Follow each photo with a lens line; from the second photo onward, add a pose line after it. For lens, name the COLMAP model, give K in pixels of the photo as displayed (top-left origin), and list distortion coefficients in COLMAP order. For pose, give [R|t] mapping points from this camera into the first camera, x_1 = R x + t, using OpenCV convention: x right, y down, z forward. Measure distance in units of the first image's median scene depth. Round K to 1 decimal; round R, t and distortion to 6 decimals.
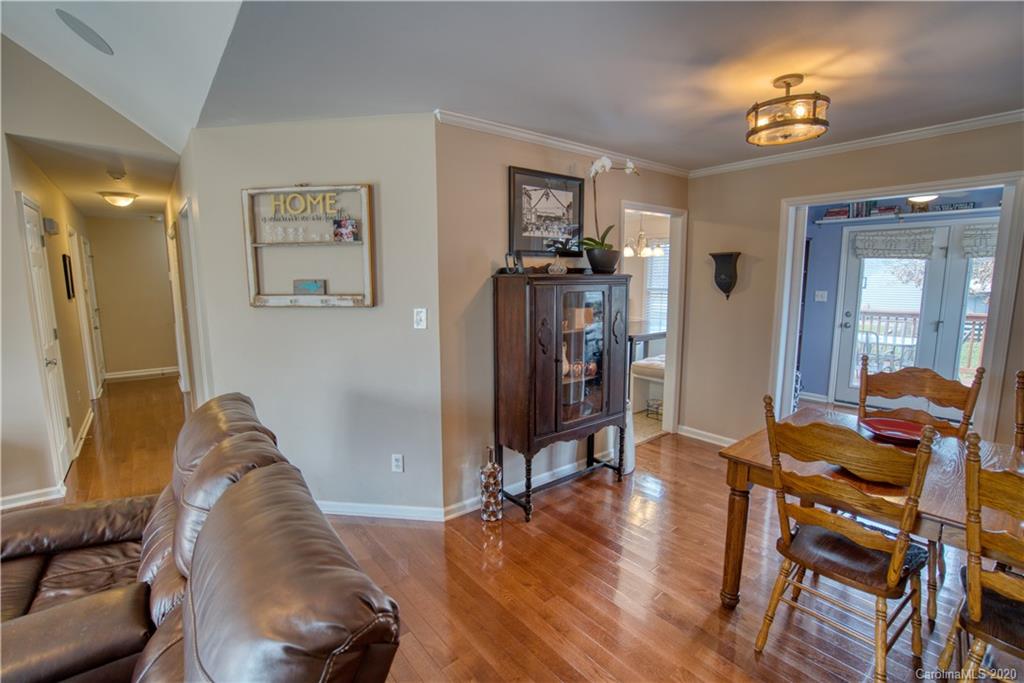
lens RADIAL K [[471.6, 0, 506.3], [0, 471.6, 339.9], [0, 0, 1]] dist [-0.052005, 0.017203]
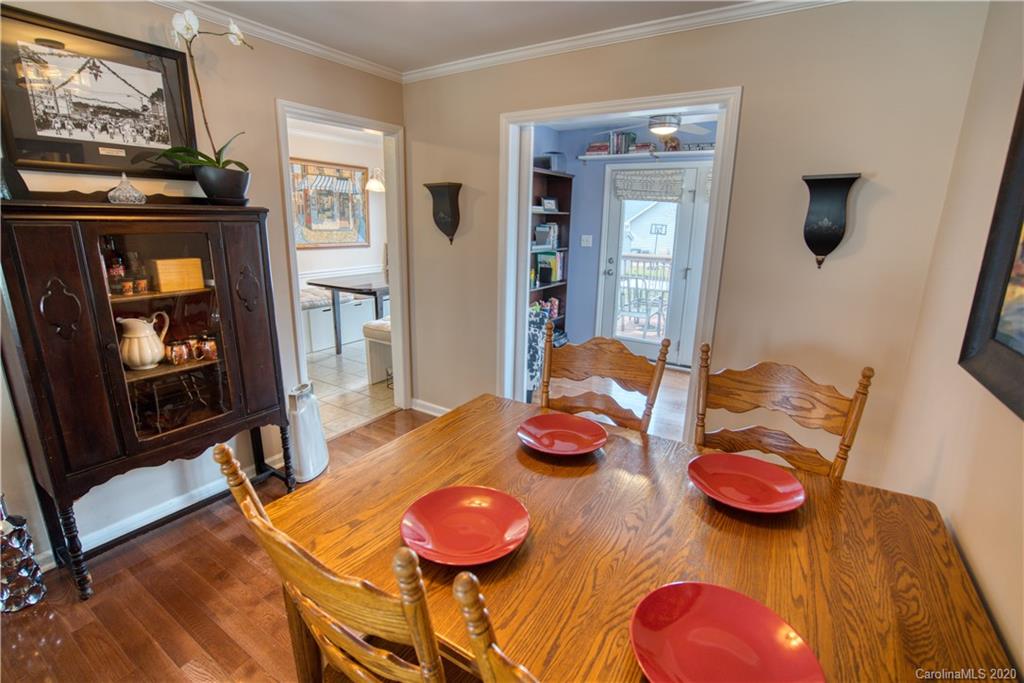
lens RADIAL K [[471.6, 0, 507.1], [0, 471.6, 337.8], [0, 0, 1]] dist [-0.052005, 0.017203]
pose [[0.946791, -0.056200, 0.316905, 0.285079], [0.020426, 0.993144, 0.115099, -0.017716], [-0.321201, -0.102502, 0.941448, 0.185425]]
